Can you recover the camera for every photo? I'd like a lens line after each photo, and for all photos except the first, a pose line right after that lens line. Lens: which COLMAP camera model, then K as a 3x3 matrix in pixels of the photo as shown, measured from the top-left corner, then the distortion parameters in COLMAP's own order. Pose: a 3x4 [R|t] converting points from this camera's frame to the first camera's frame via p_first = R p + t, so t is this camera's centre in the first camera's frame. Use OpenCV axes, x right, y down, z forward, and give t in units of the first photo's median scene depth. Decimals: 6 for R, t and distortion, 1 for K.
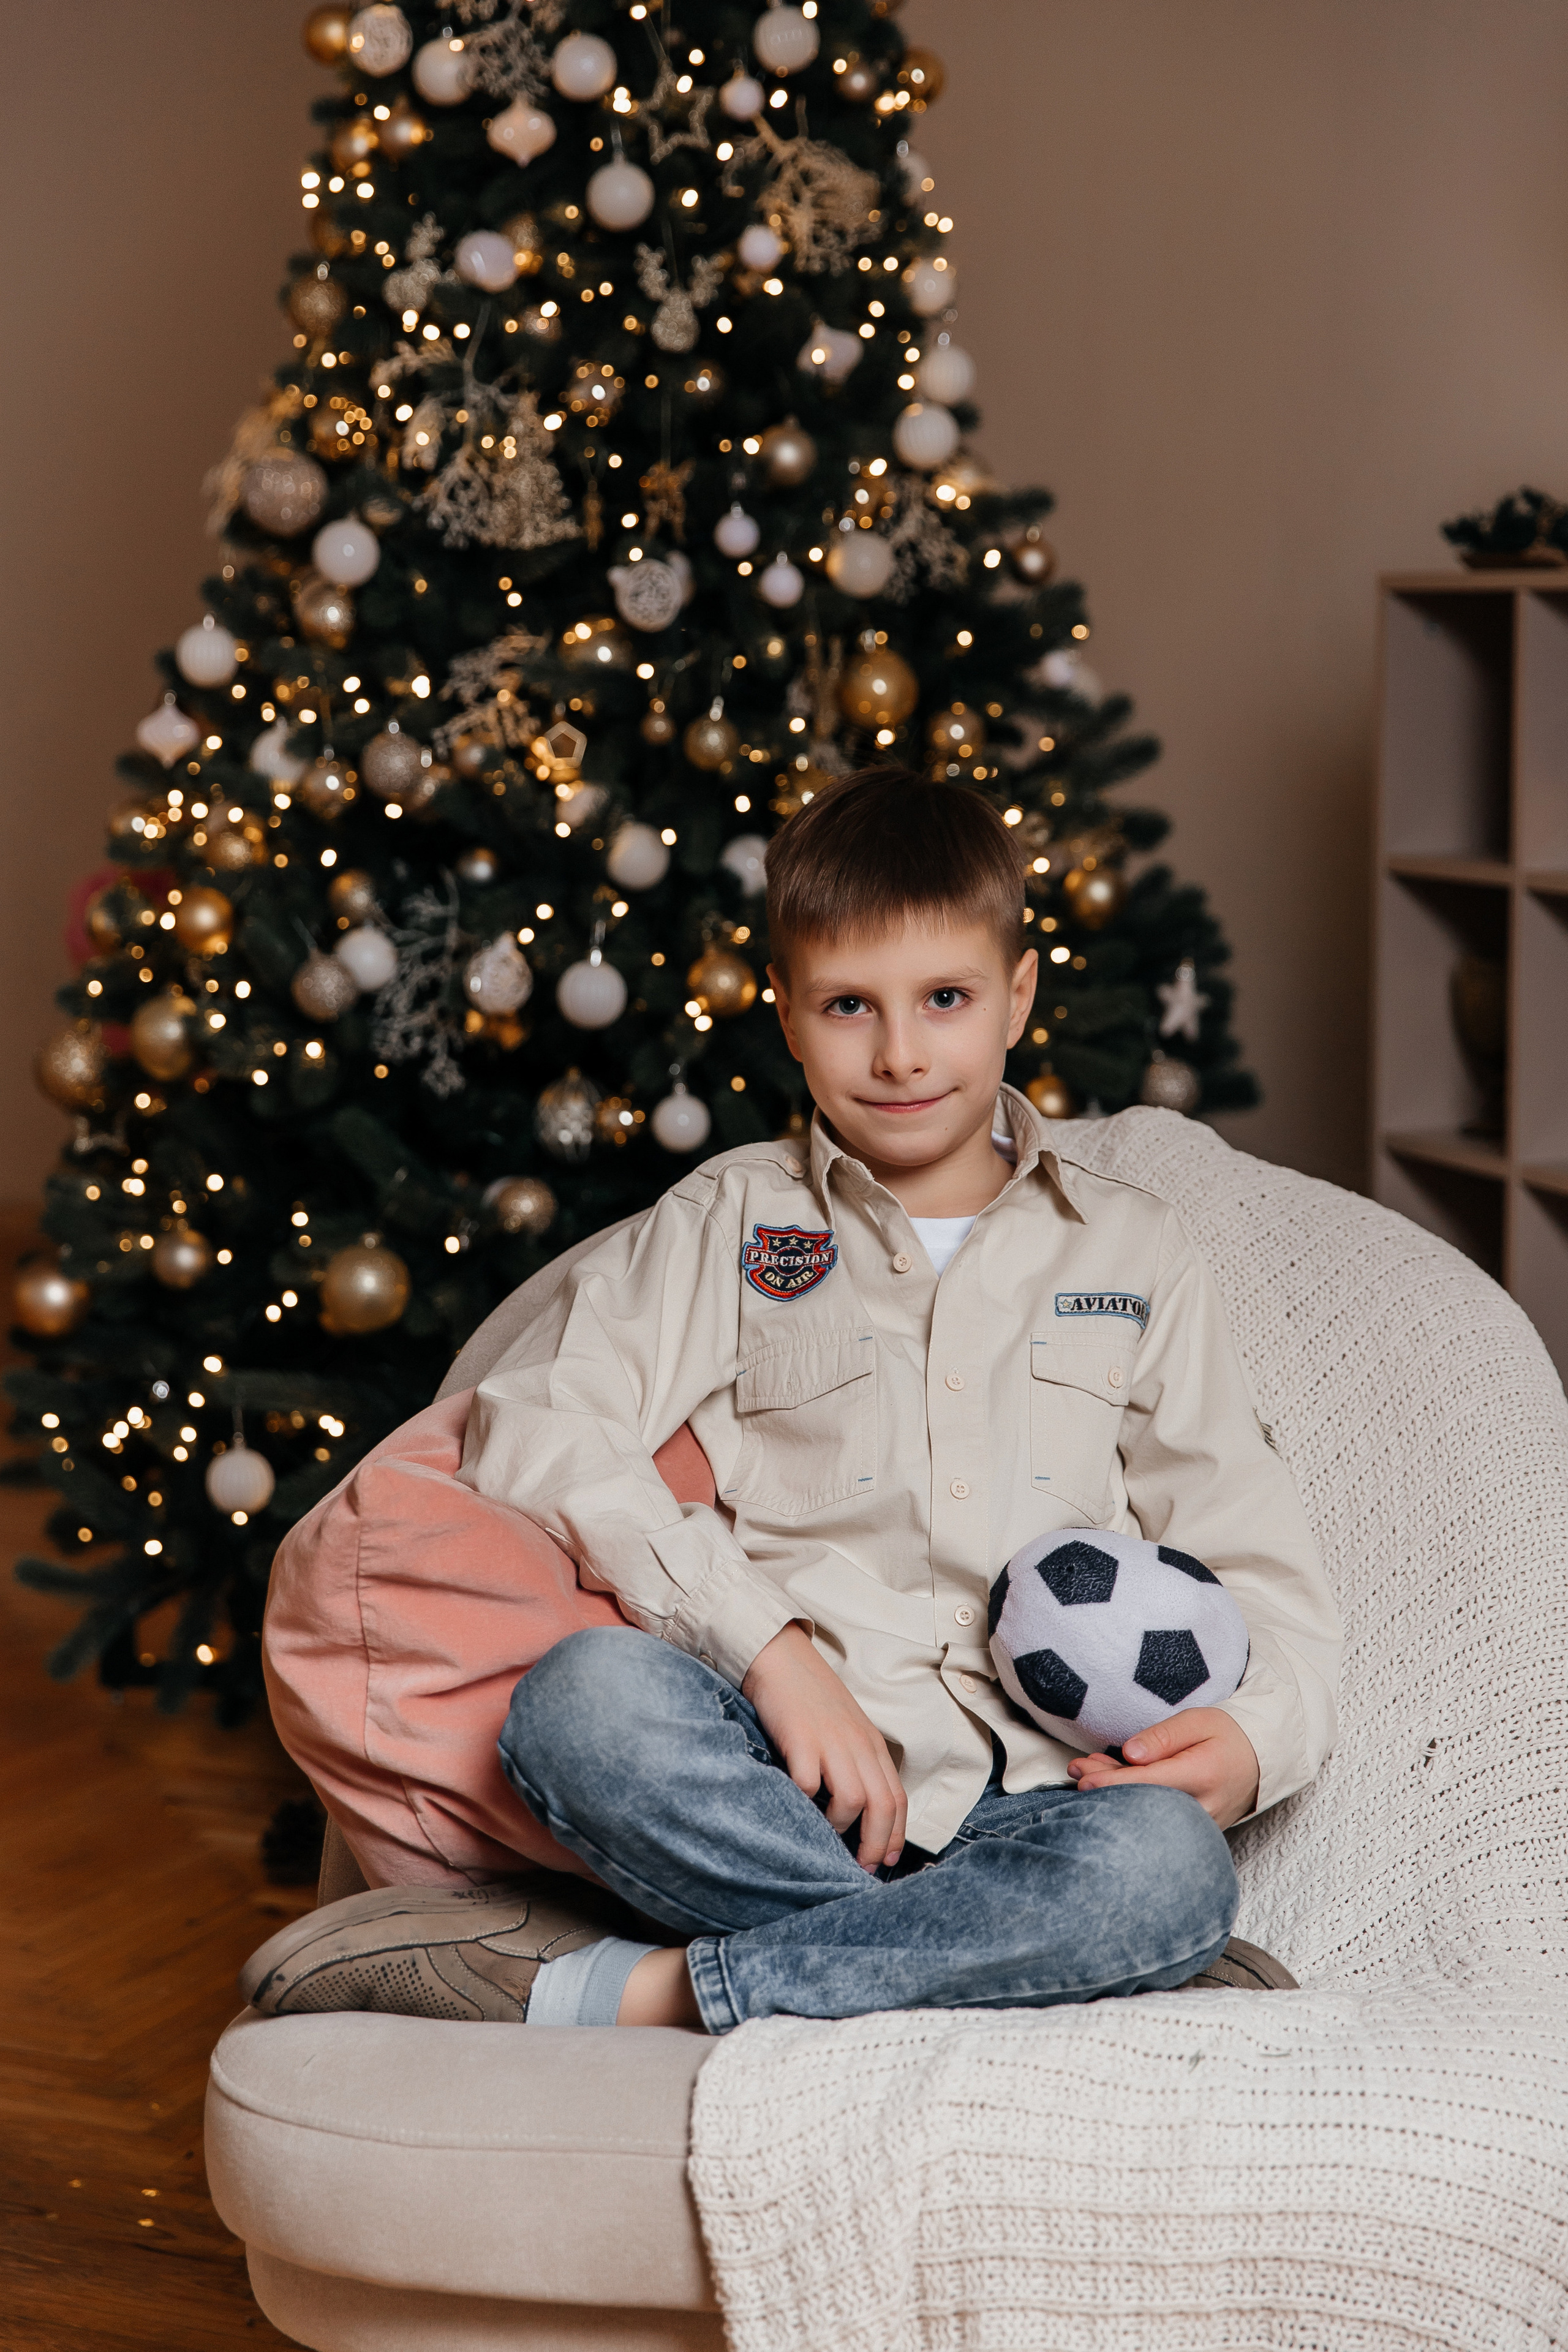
lens RADIAL K [[4181.3, 0, 768.7], [0, 4181.3, 1183.3], [0, 0, 1]] dist [-0.000234, -0.089155]
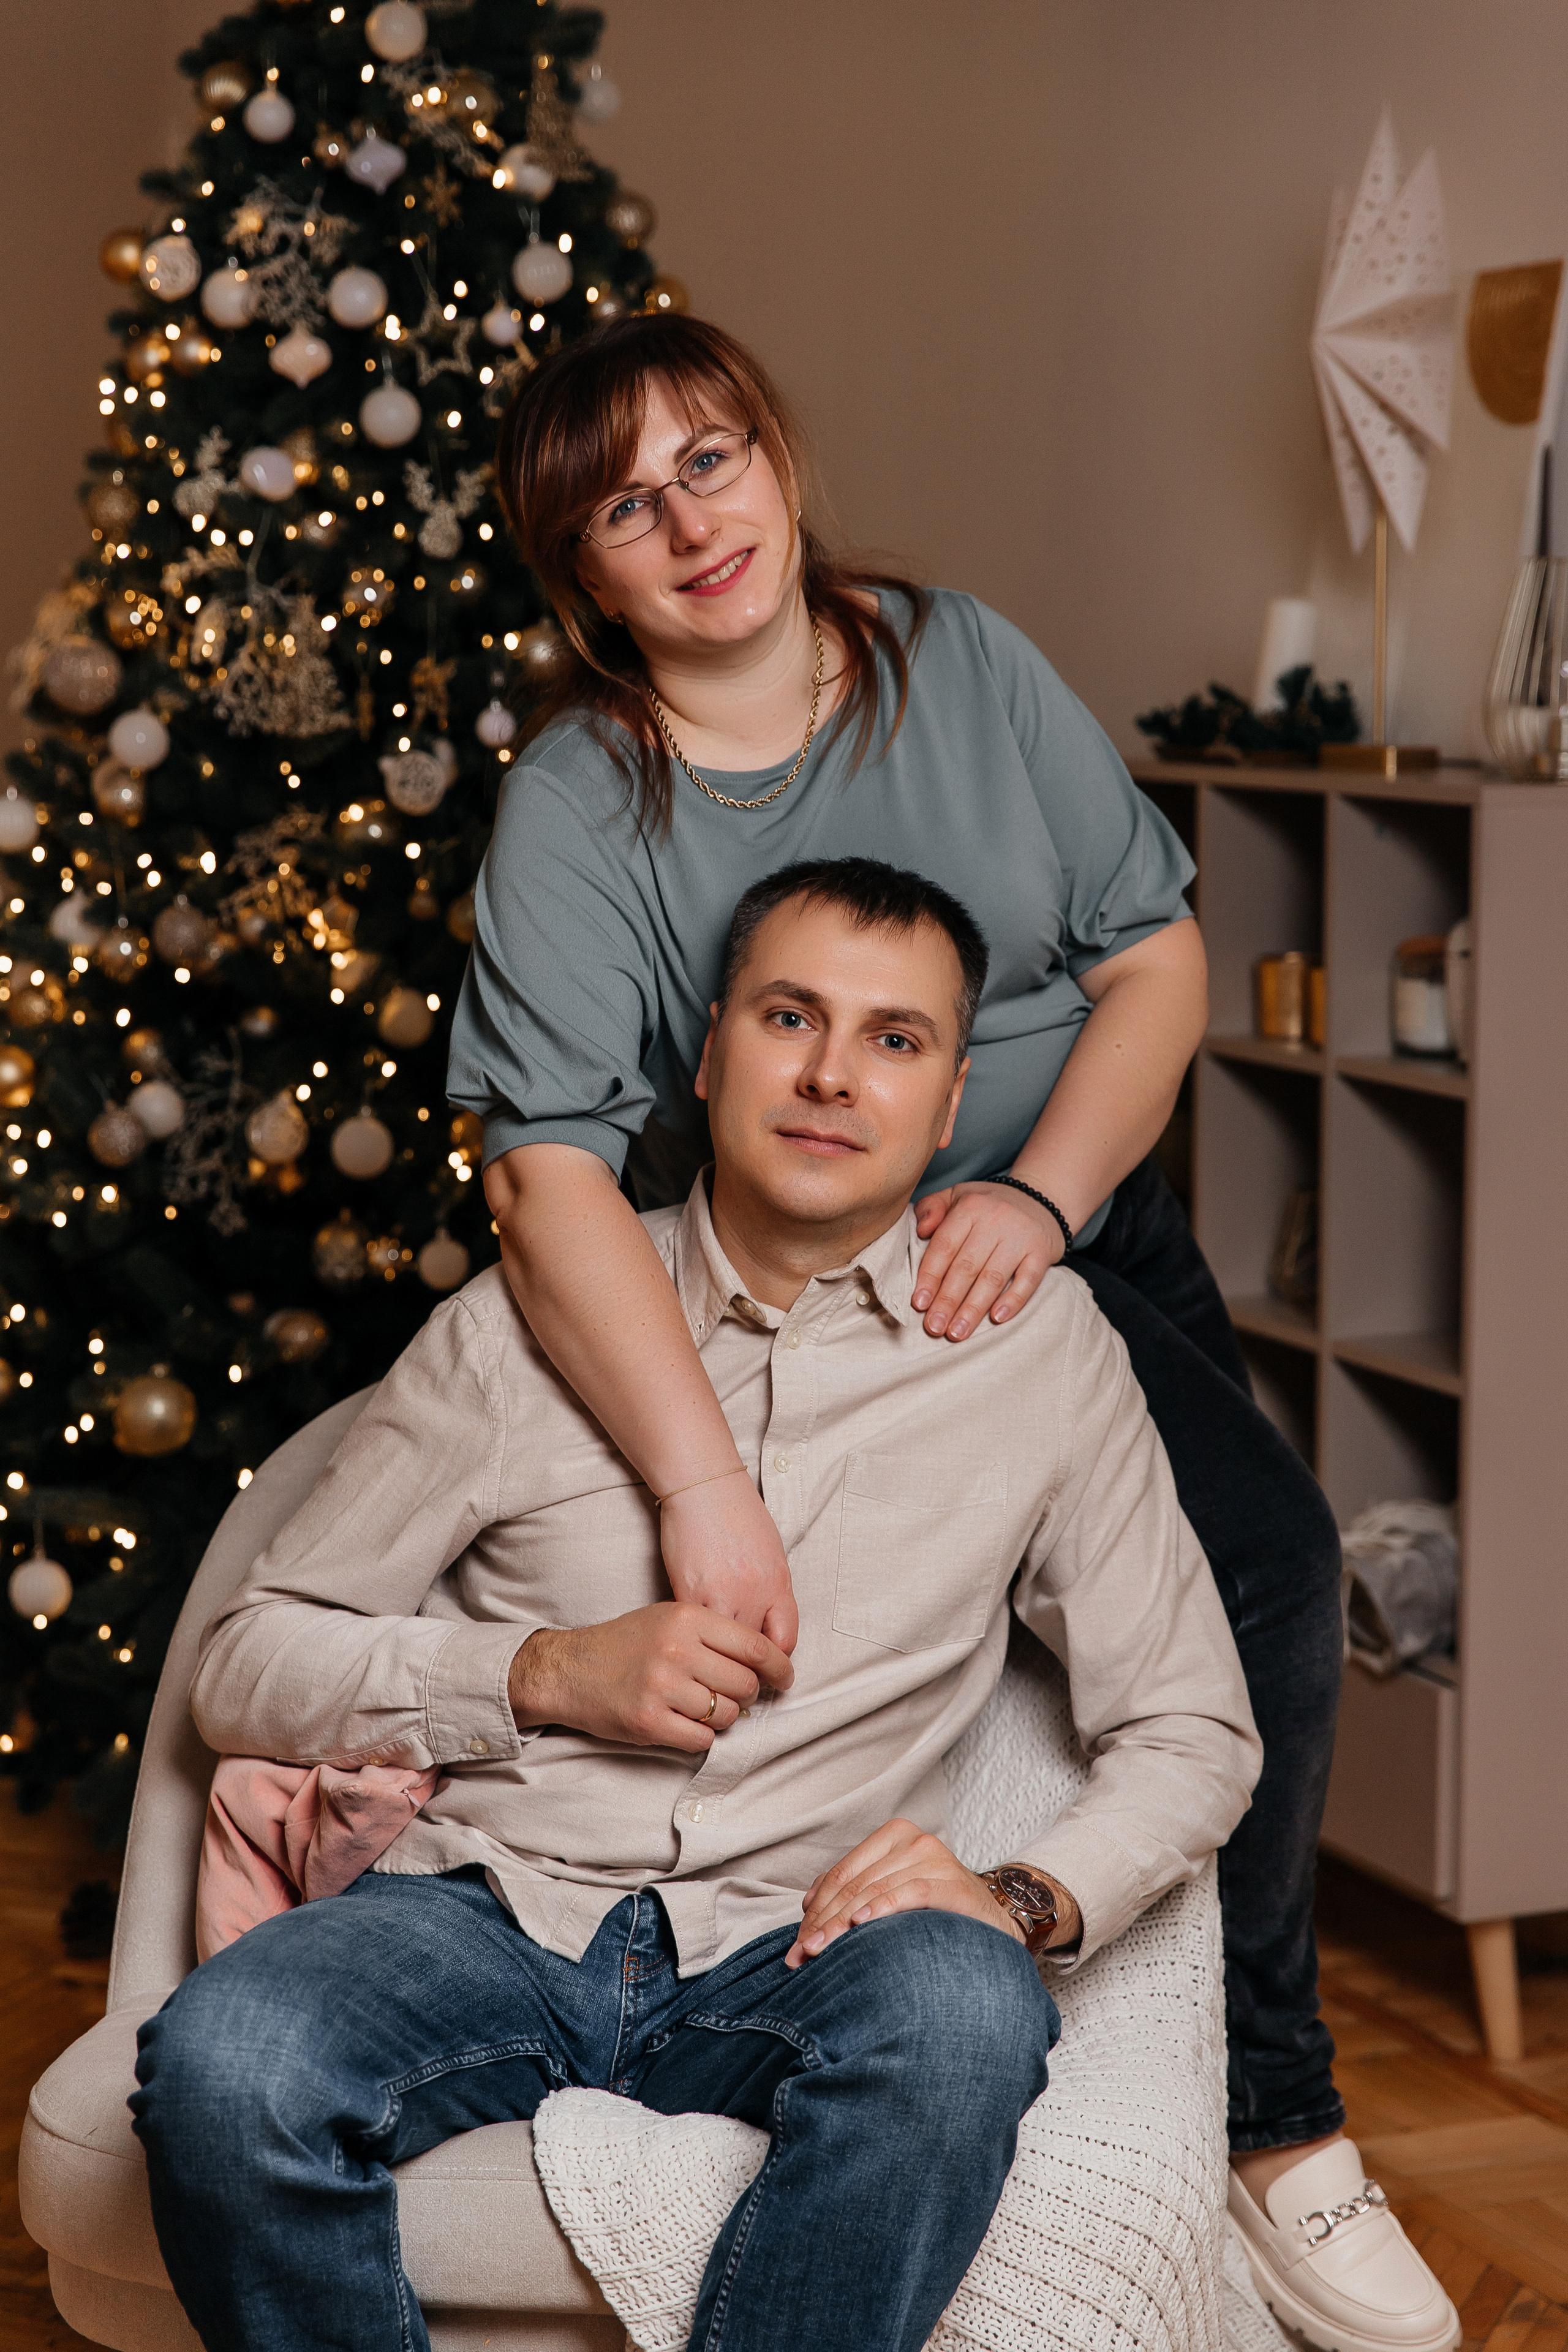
lens RADIAL K [[4380.3, 0, 770.9], [0, 4380.3, 1192.8], [0, 0, 1]] dist [-0.004133, -0.154274]
pose [[0.999096, 0.000652, 0.042516, 0.015439], [-0.000314, 0.999968, -0.007965, -0.022939], [-0.042520, 0.007944, 0.999064, -0.150528]]
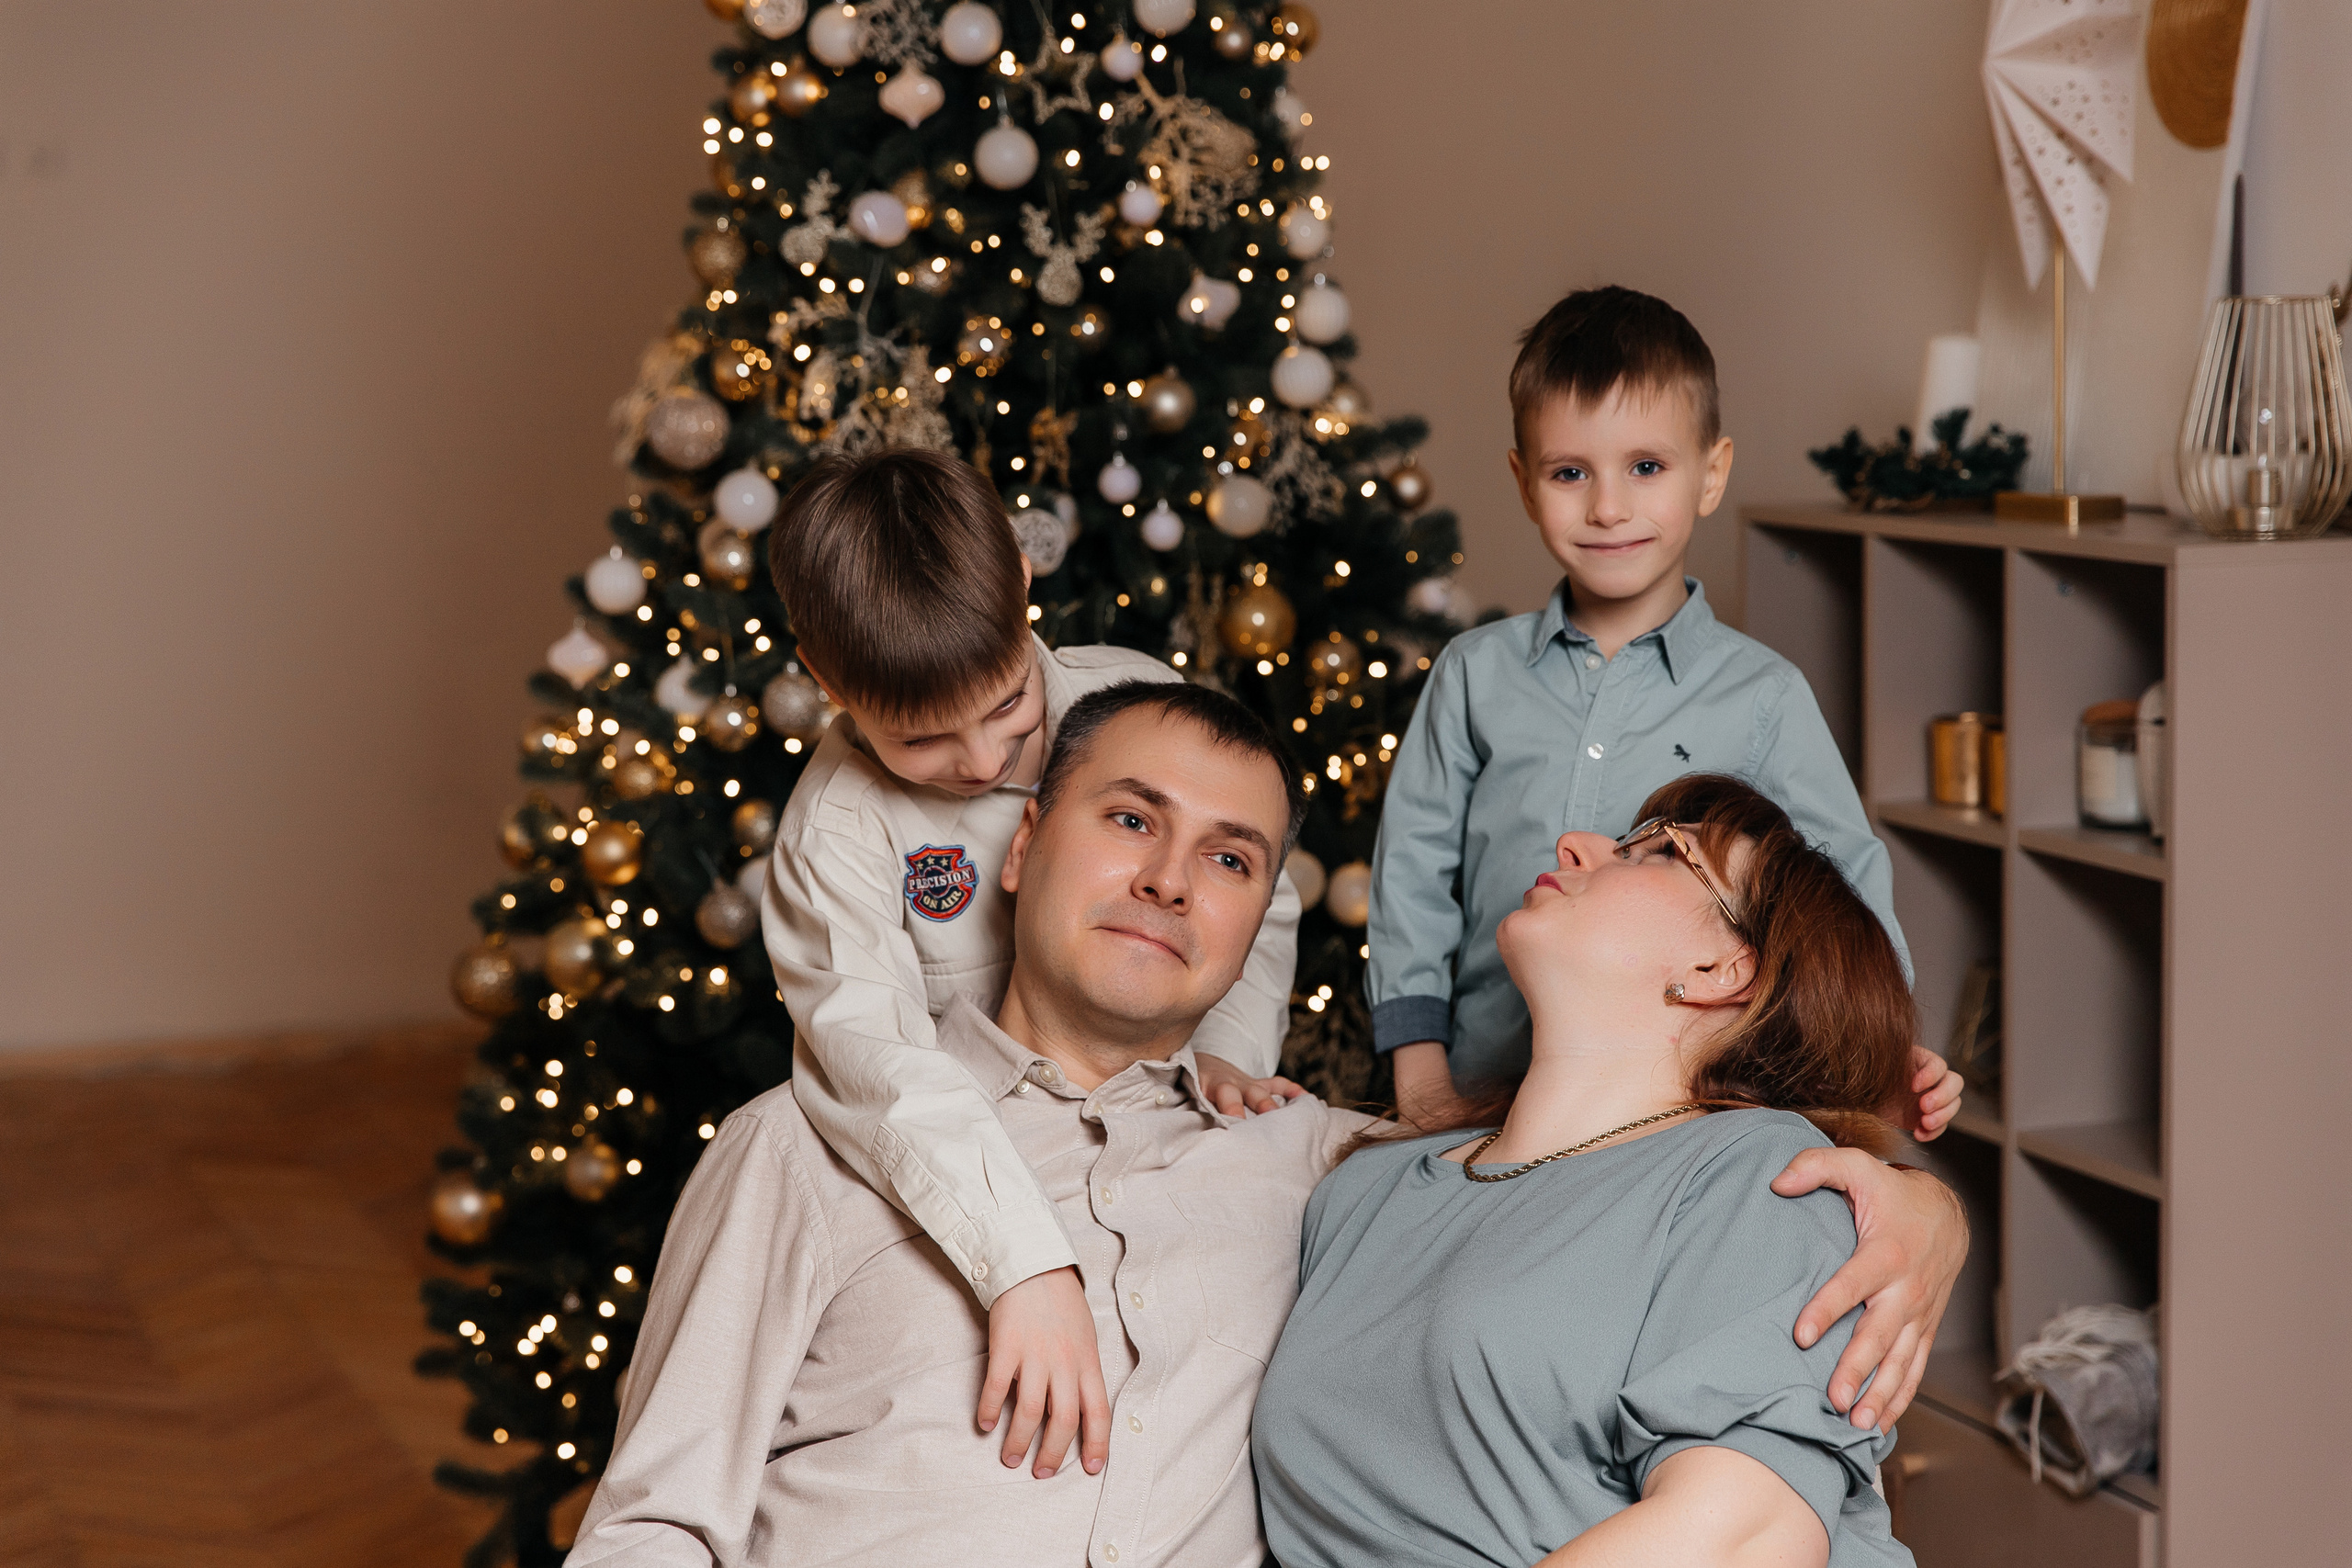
lens RADIAL K [[4379.9, 0, 1176.0], [0, 4379.9, 784.0], [0, 0, 1]] dist [-0.004133, -0.154274]
pose [[0.999923, -0.008026, -0.009514, 0.015996], [0.007785, 0.999653, -0.025146, -0.051085], [0.009713, 0.025070, 0.999639, -0.090351]]
